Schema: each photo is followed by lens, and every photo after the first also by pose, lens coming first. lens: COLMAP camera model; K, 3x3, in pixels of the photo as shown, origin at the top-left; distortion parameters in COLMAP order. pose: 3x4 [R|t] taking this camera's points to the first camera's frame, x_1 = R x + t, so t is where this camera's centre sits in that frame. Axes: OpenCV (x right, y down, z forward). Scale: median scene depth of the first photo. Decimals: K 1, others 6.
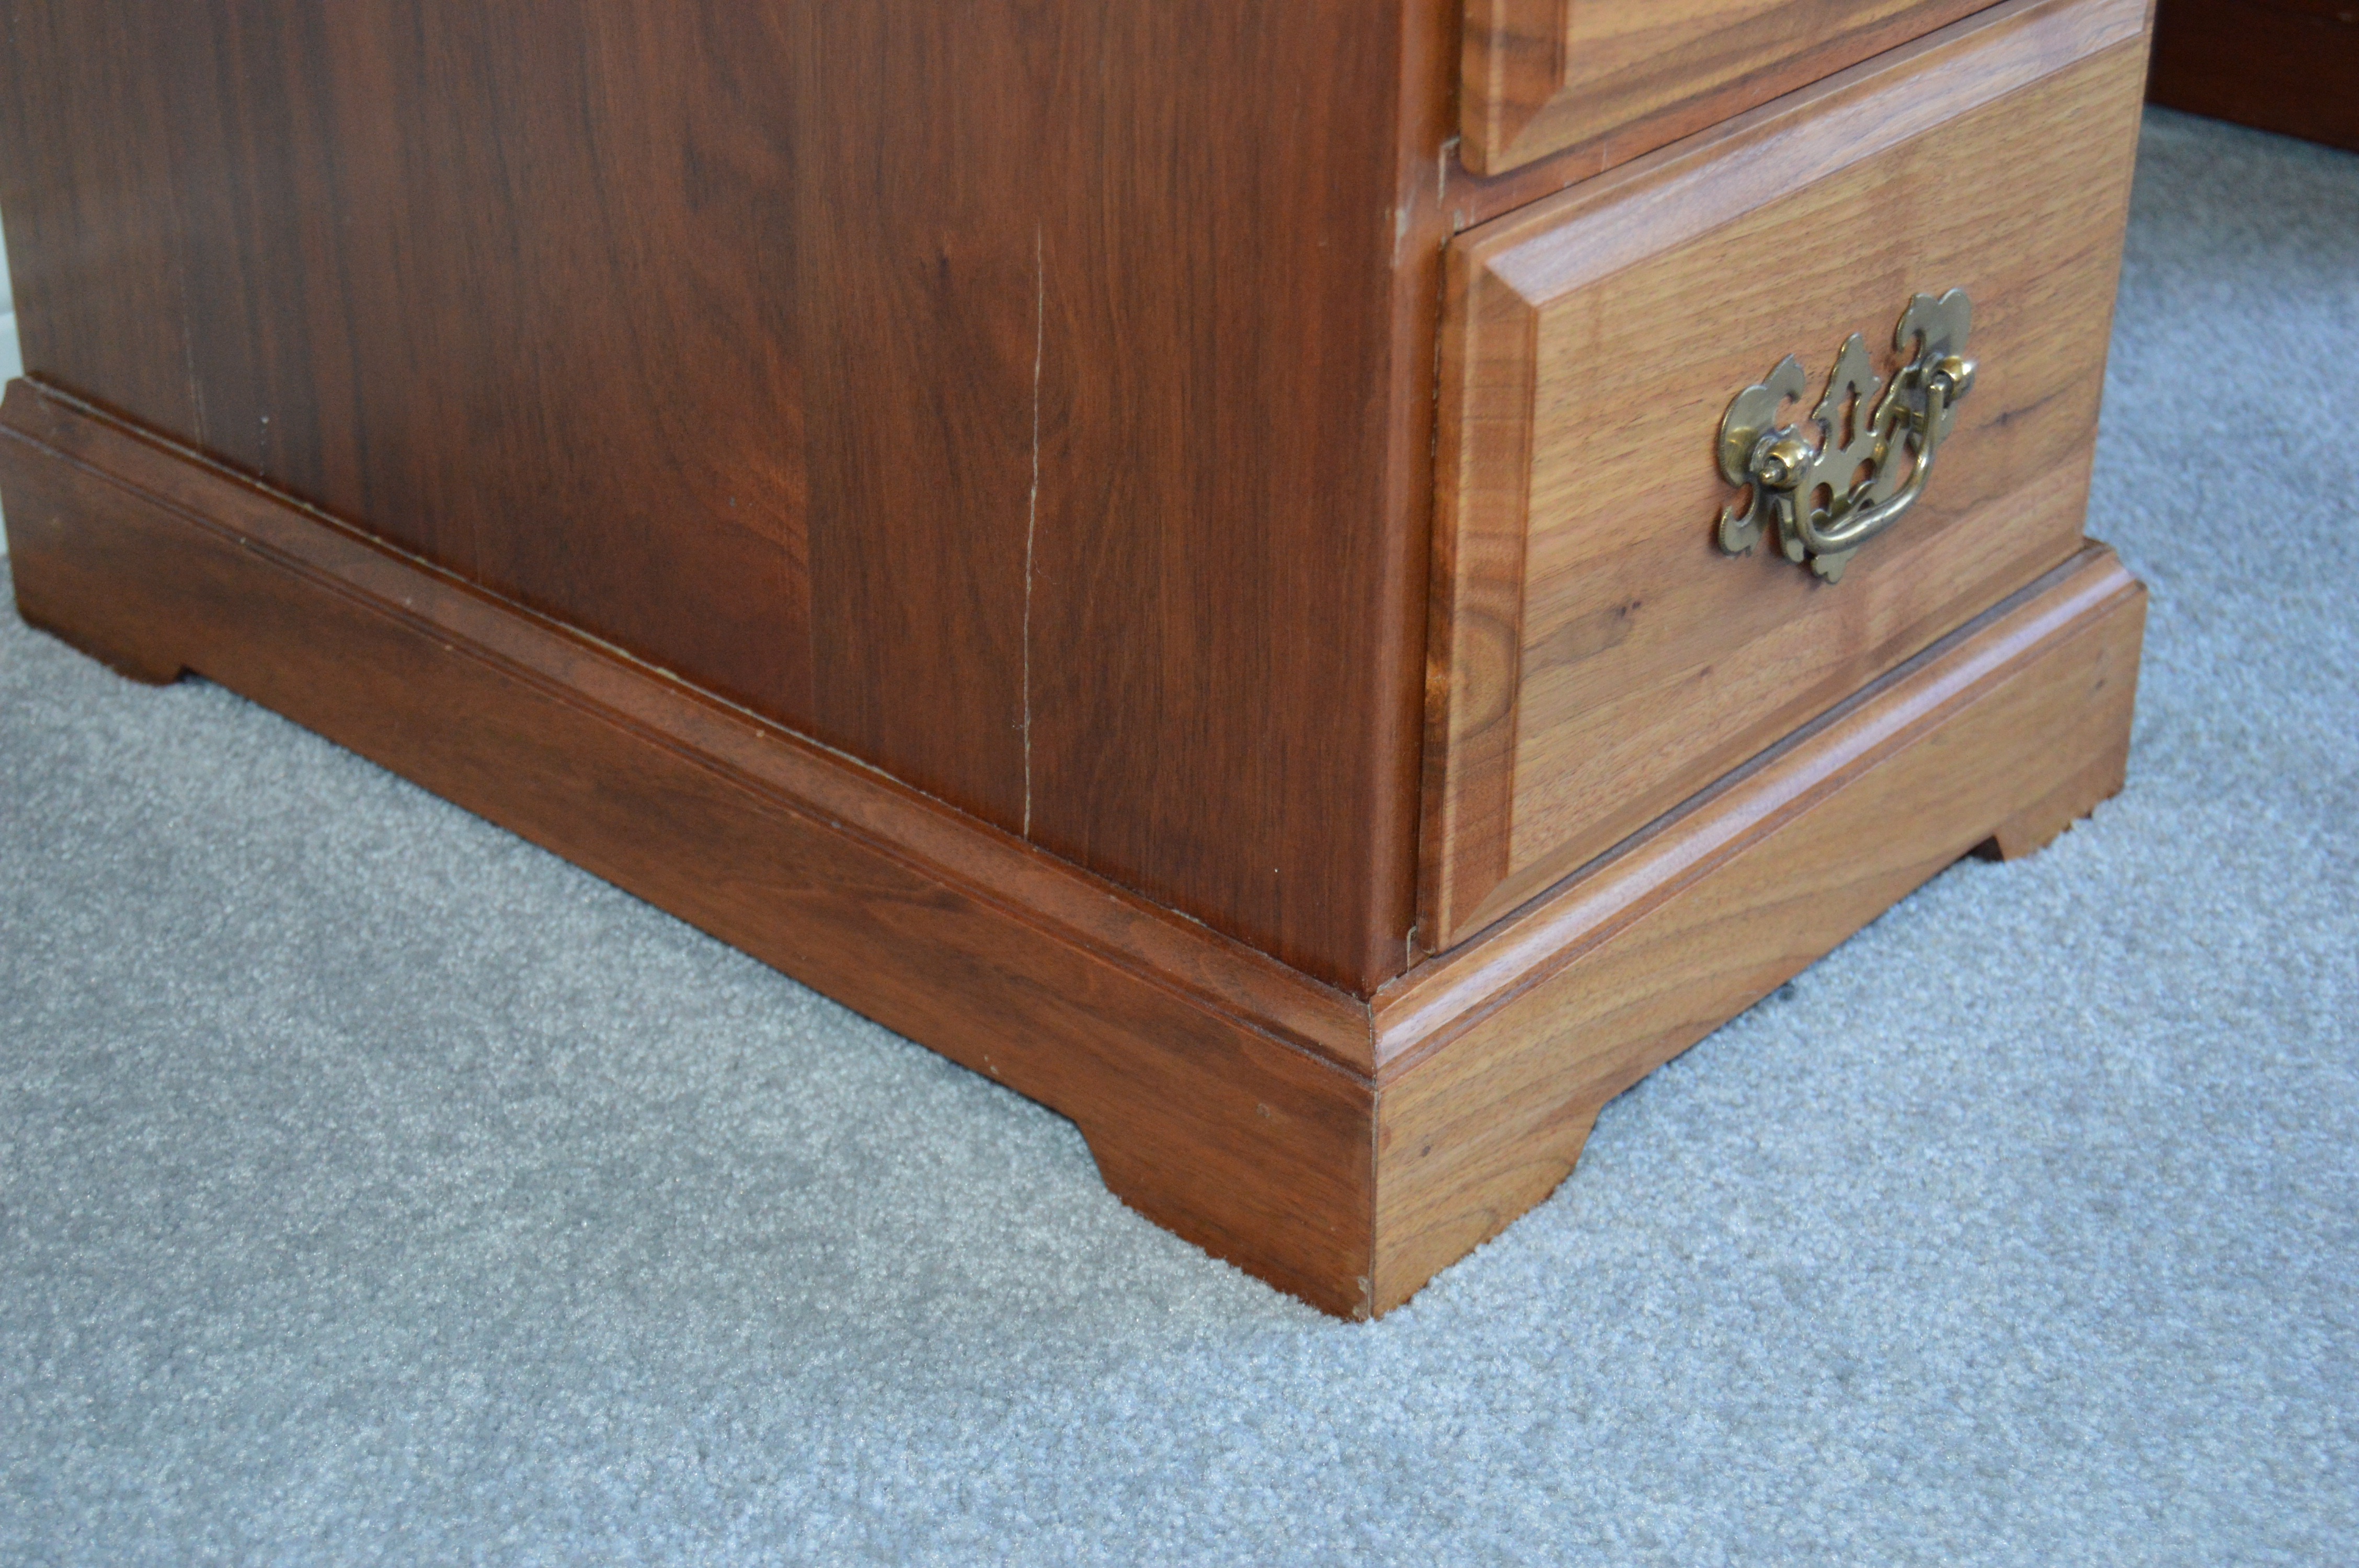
lens RADIAL K [[3815.0, 0, 1179.5], [0, 3815.0, 784.0], [0, 0, 1]] dist [-0.040855, -0.009299]
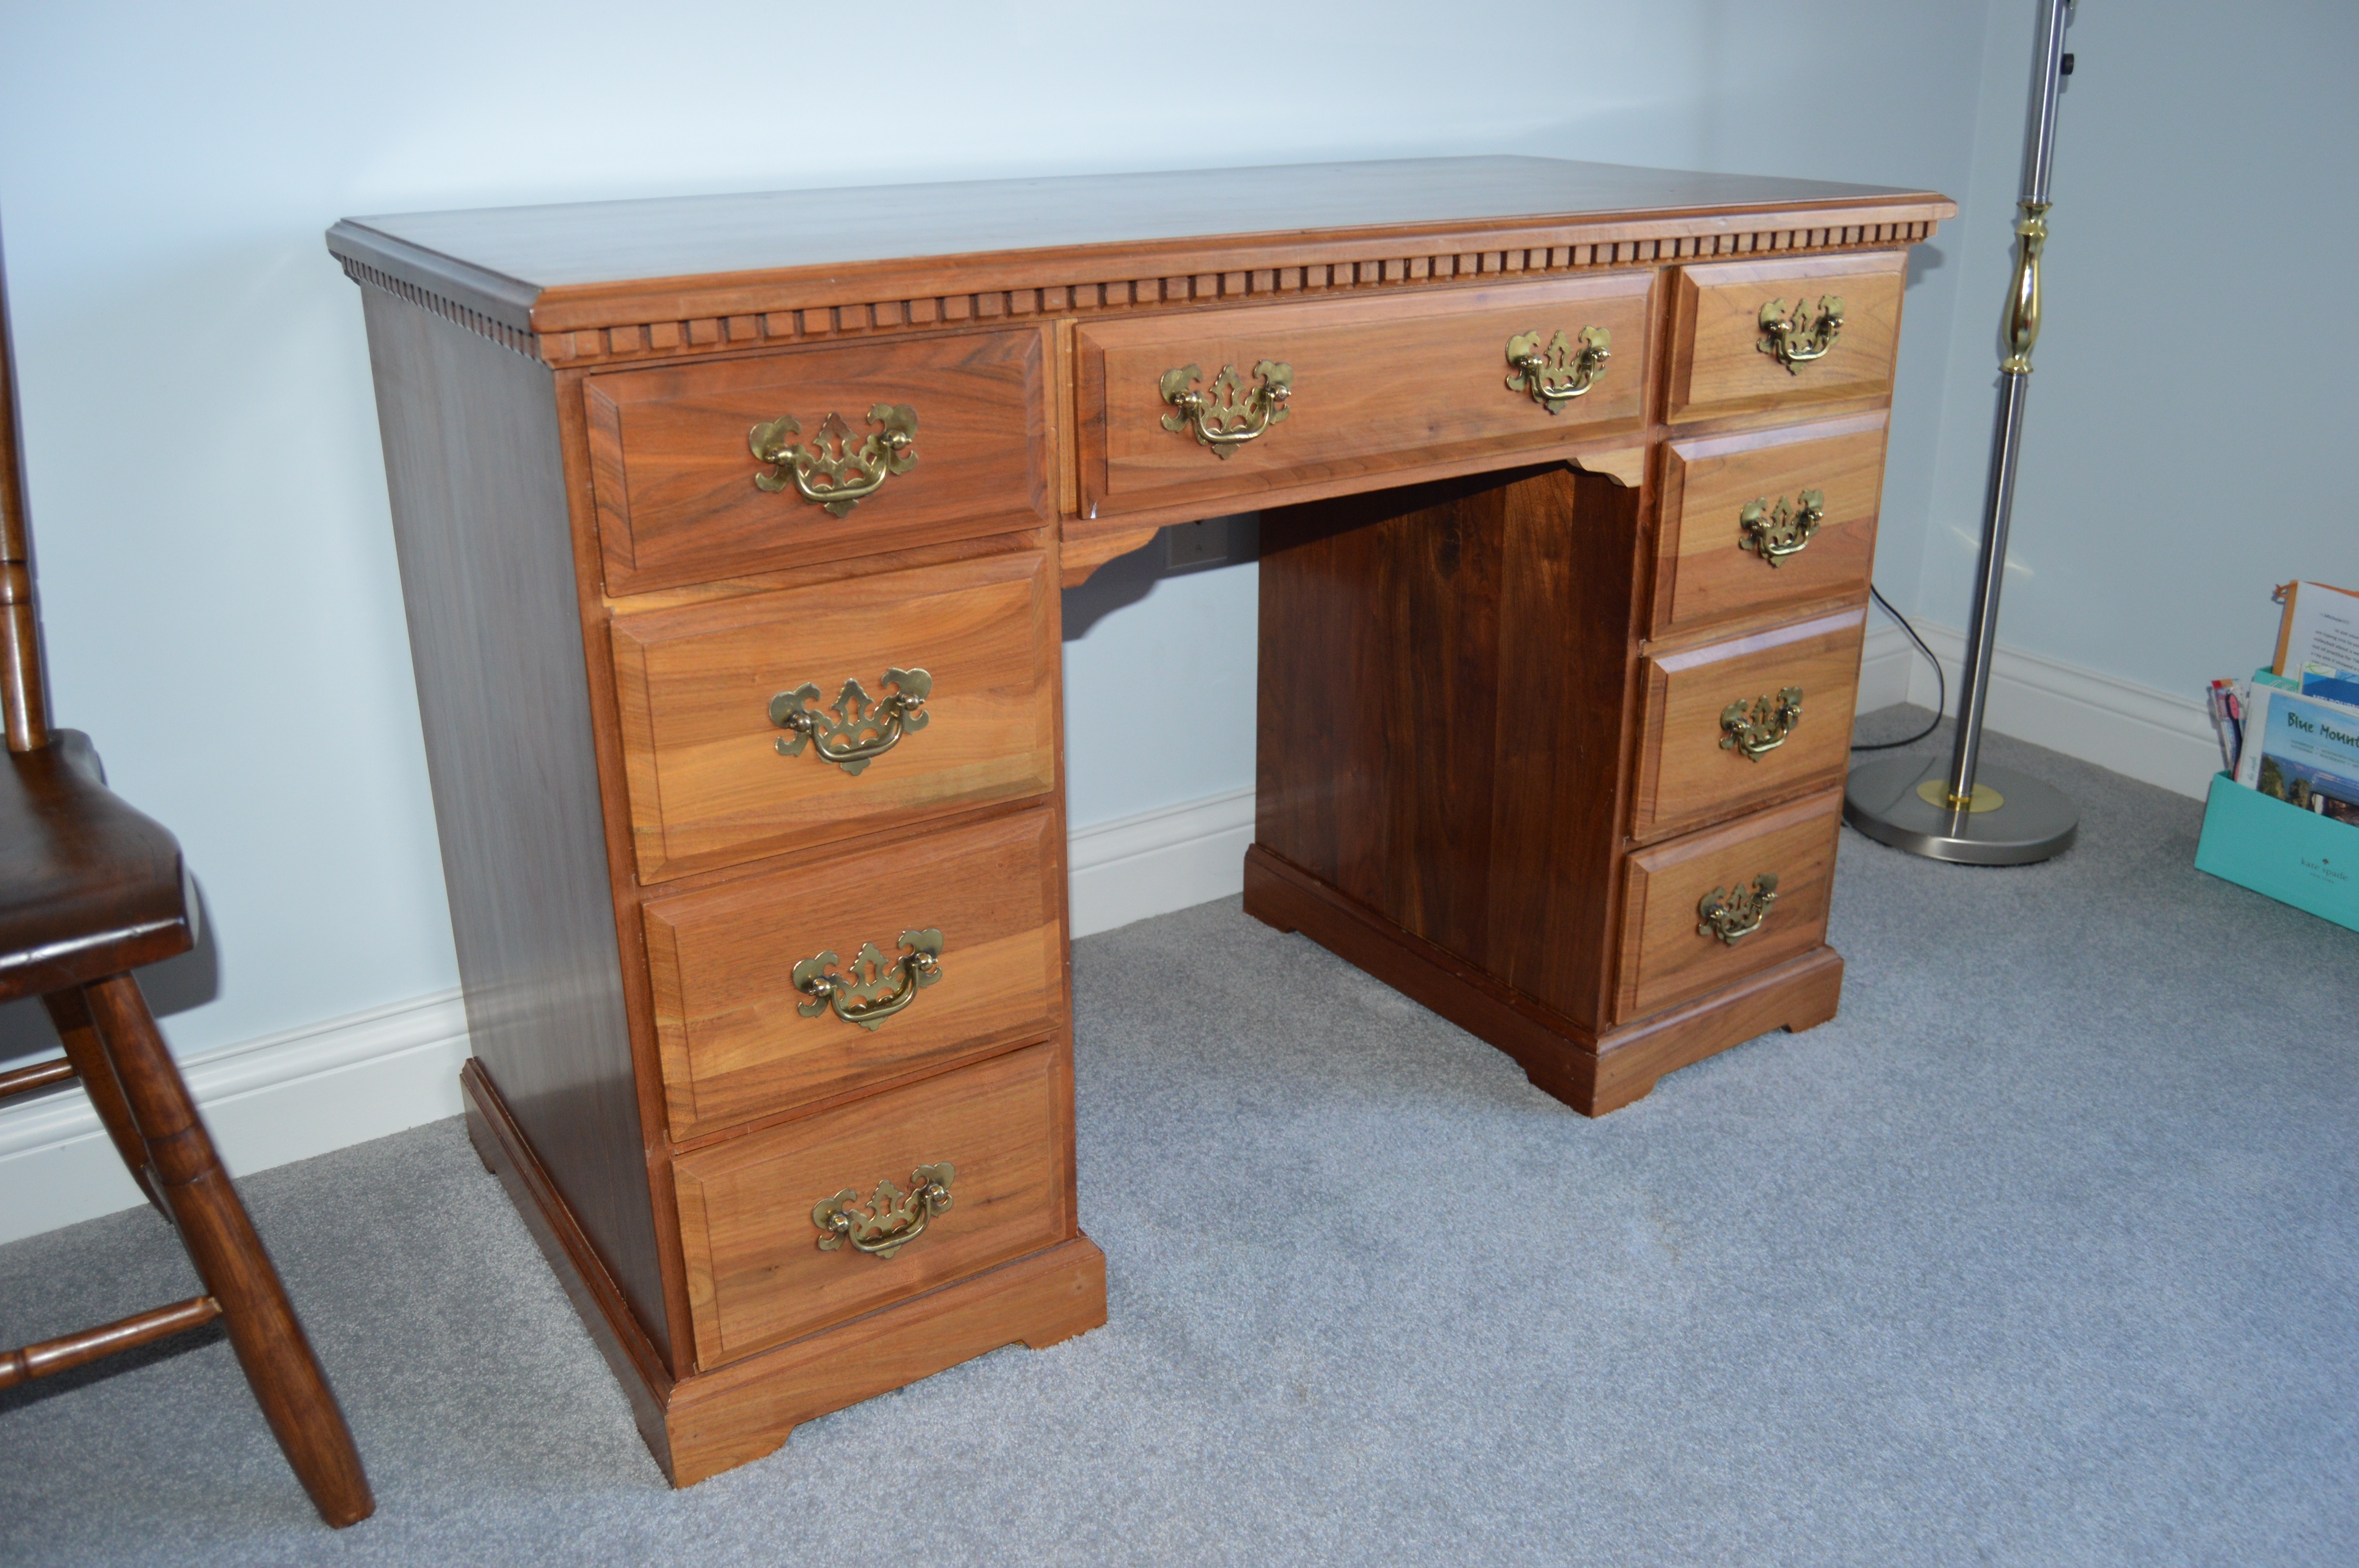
lens RADIAL K [[1963.4, 0, 1179.5], [0, 1963.4, 784.0], [0, 0, 1]] dist [-0.058638, -0.003317]
pose [[0.964744, 0.088459, -0.247880, 0.732658], [-0.119451, 0.986401, -0.112894, -0.271368], [0.234522, 0.138523, 0.962191, -0.437681]]
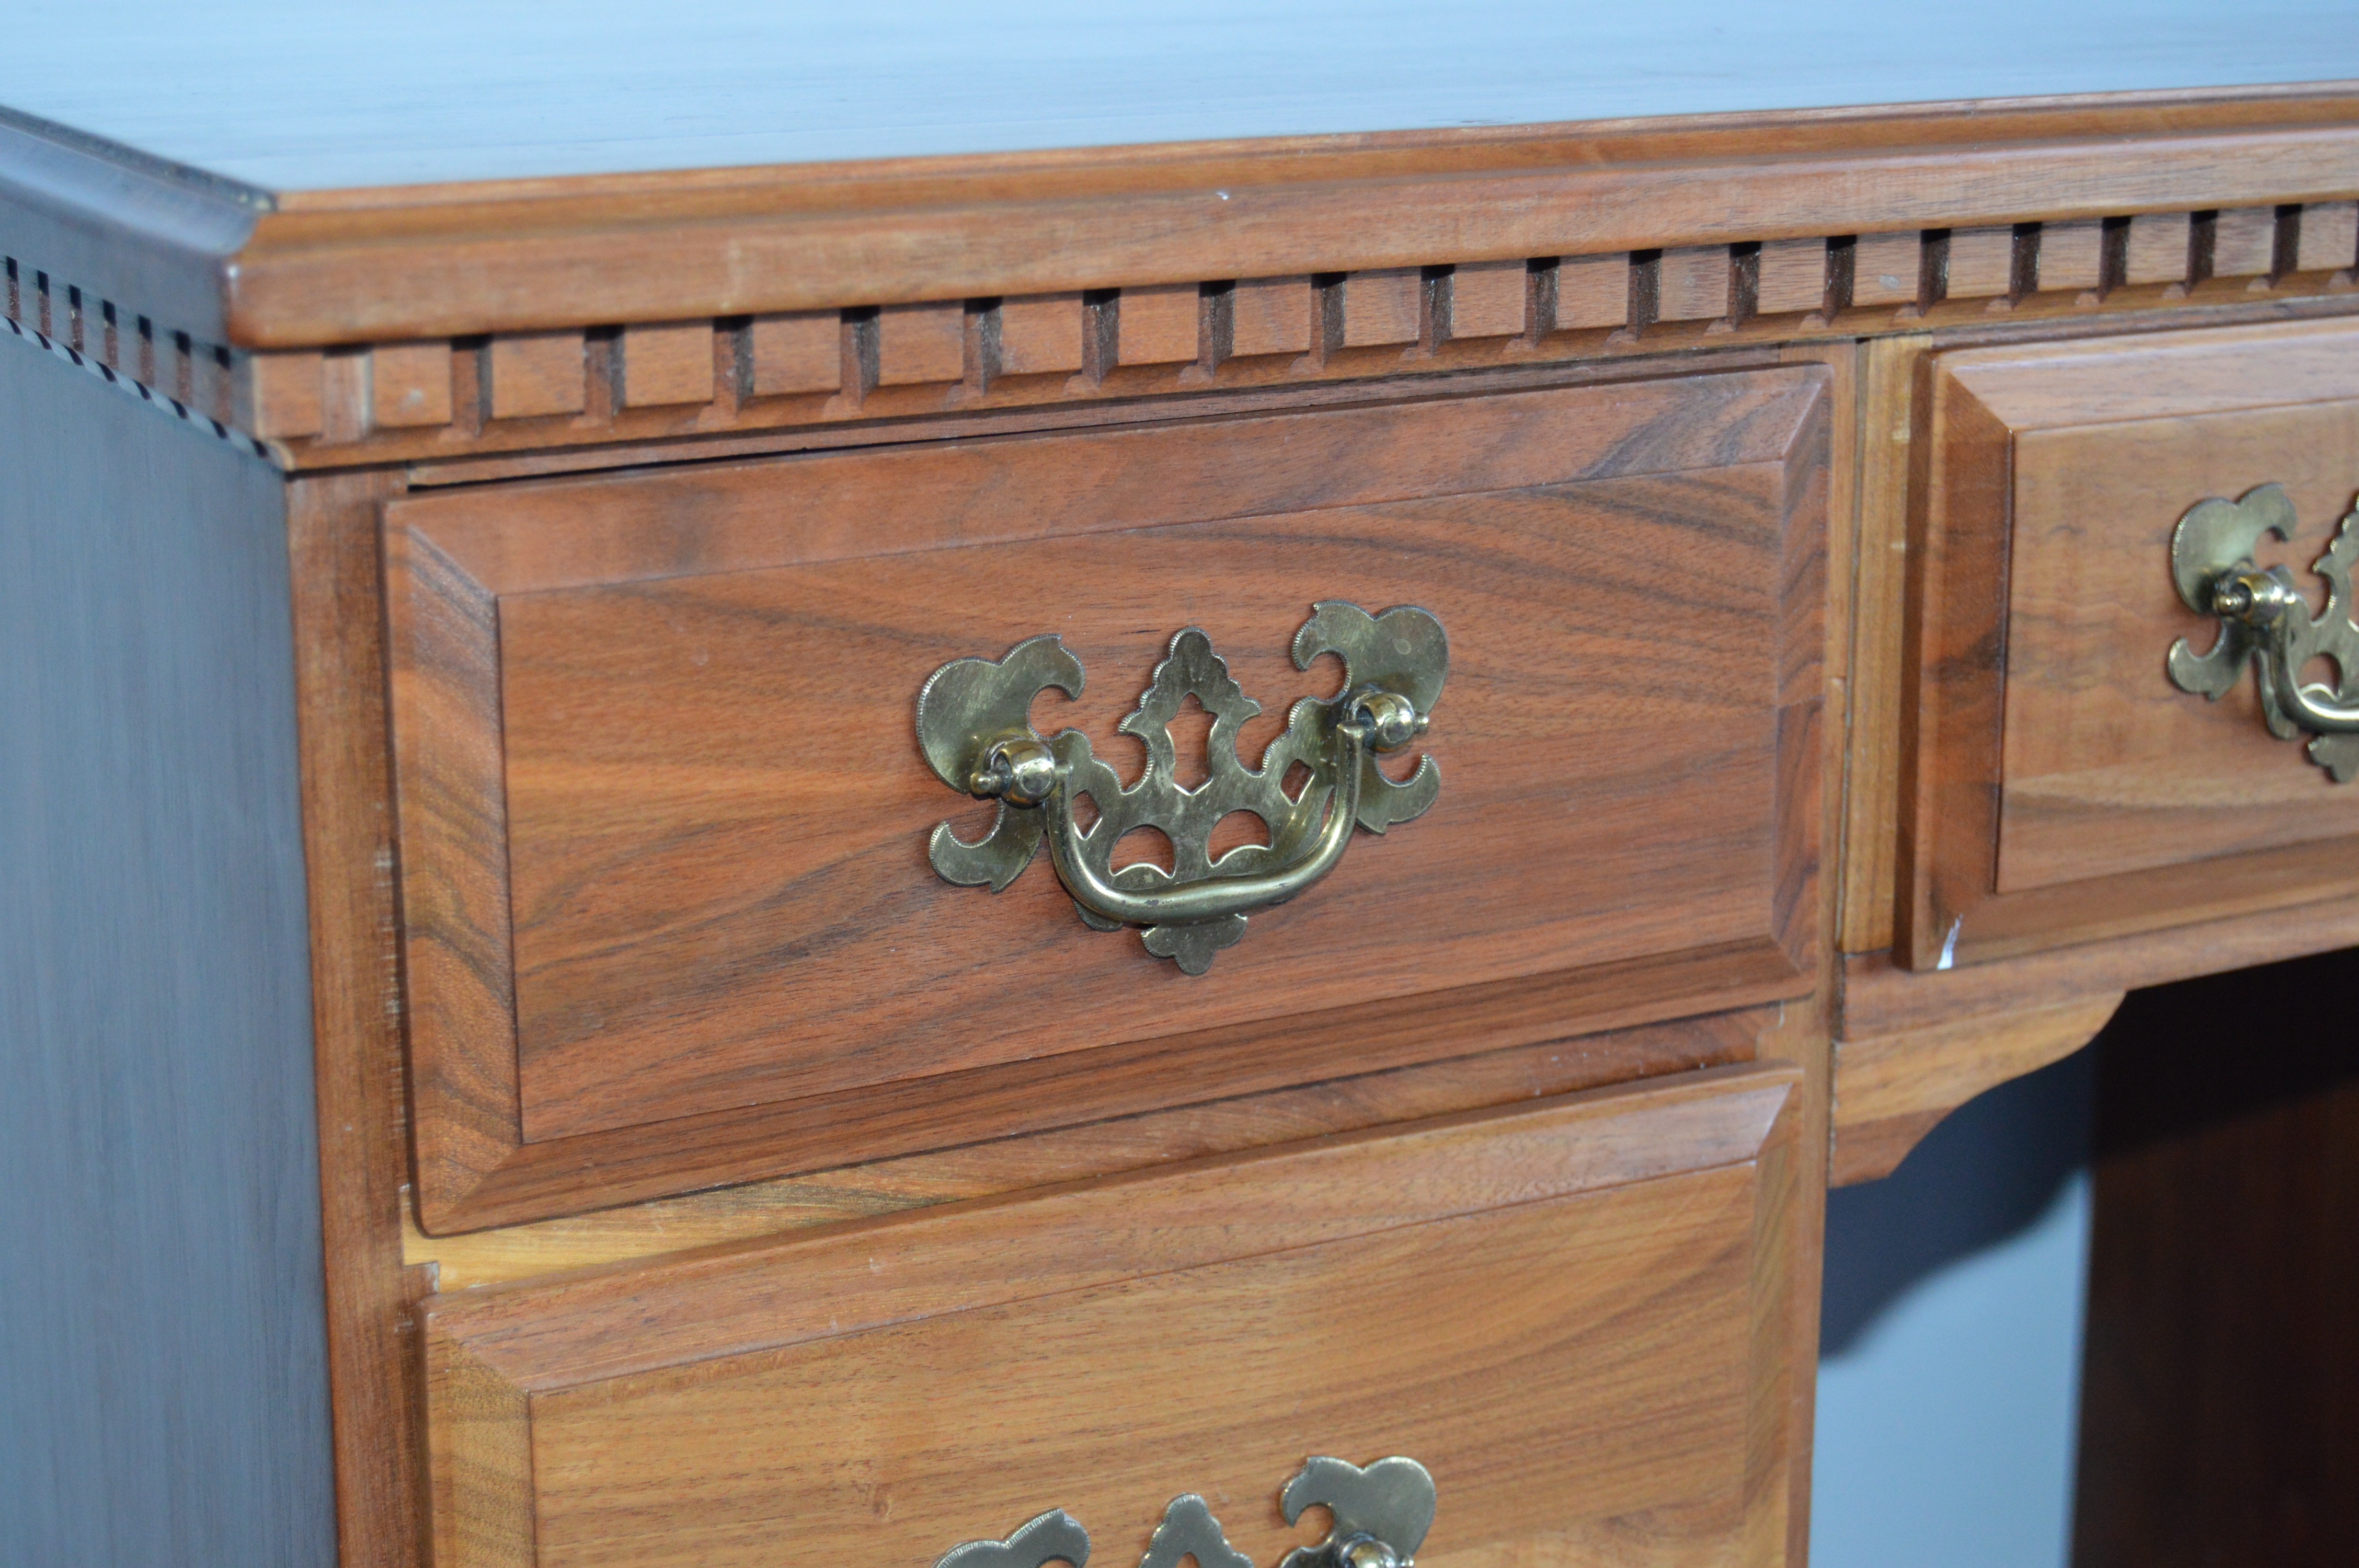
lens RADIAL K [[4366.6, 0, 1179.5], [0, 4366.6, 784.0], [0, 0, 1]] dist [0.015686, 0.044123]
pose [[0.943491, 0.072718, -0.323322, 0.456554], [-0.154245, 0.959869, -0.234221, -0.396411], [0.293315, 0.270856, 0.916844, -0.077204]]
